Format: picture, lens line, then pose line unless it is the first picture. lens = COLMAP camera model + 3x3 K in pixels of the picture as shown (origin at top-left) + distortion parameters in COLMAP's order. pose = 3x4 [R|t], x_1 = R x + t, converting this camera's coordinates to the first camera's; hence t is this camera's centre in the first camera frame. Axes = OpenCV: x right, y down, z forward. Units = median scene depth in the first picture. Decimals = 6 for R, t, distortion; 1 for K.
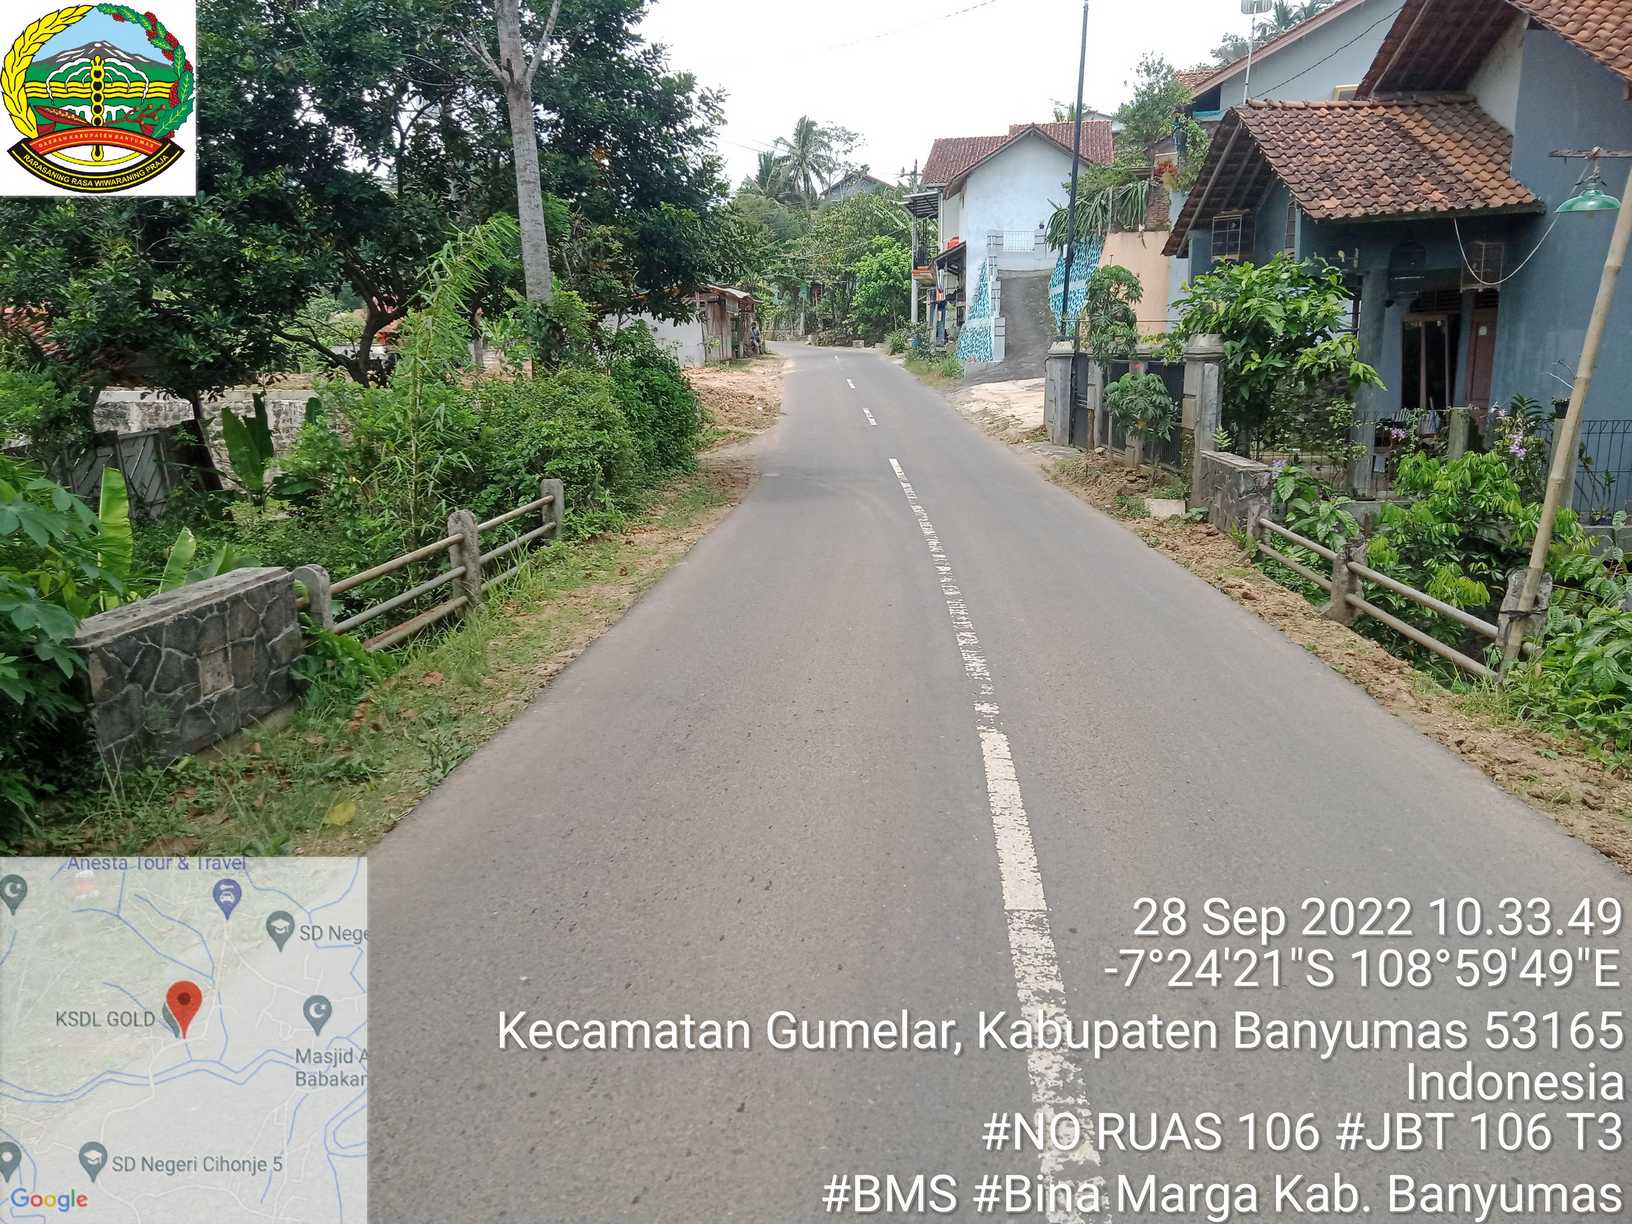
lens RADIAL K [[1111.2, 0, 815.5], [0, 1111.2, 614.2], [0, 0, 1]] dist [-0.011585, 0.004112]
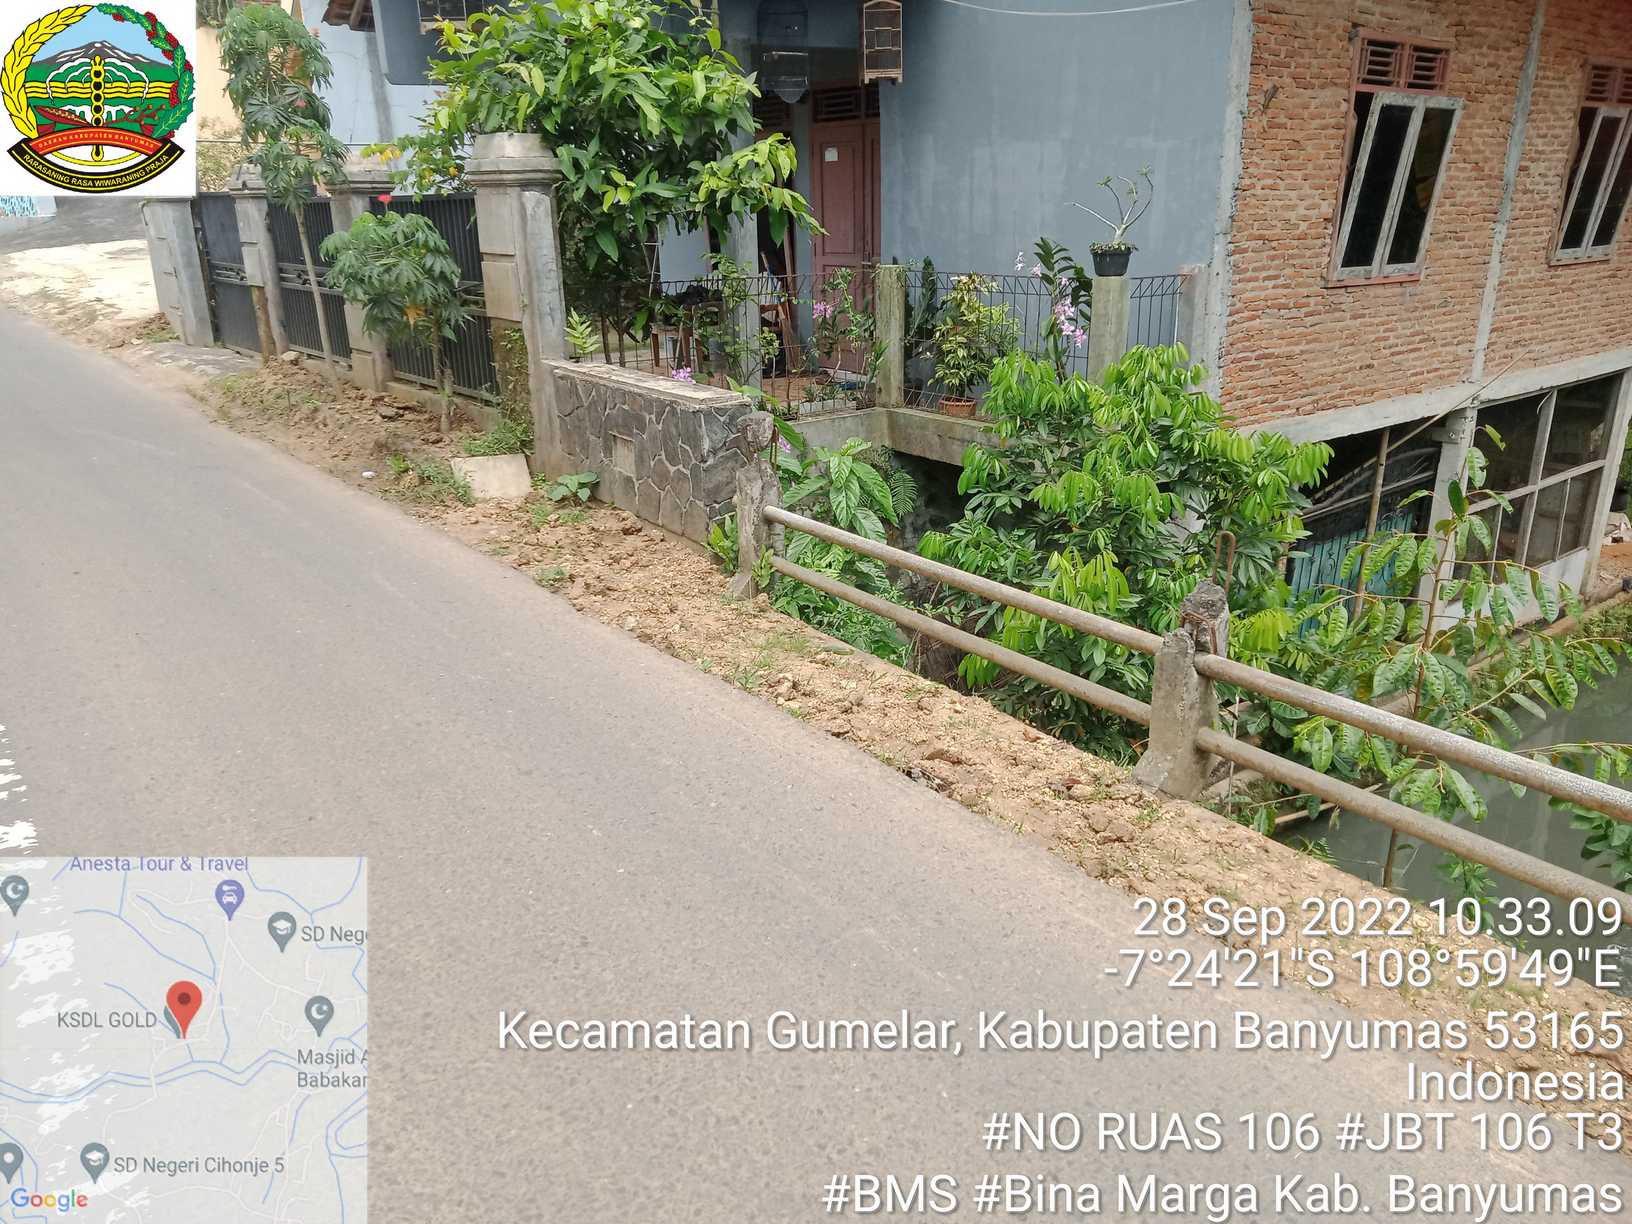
lens RADIAL K [[1111.2, 0, 825.4], [0, 1111.2, 594.8], [0, 0, 1]] dist [-0.011585, 0.004112]
pose [[0.733273, -0.218860, 0.643747, 0.076604], [0.153693, 0.975627, 0.156625, -0.097616], [-0.662336, -0.015910, 0.749038, 0.495048]]
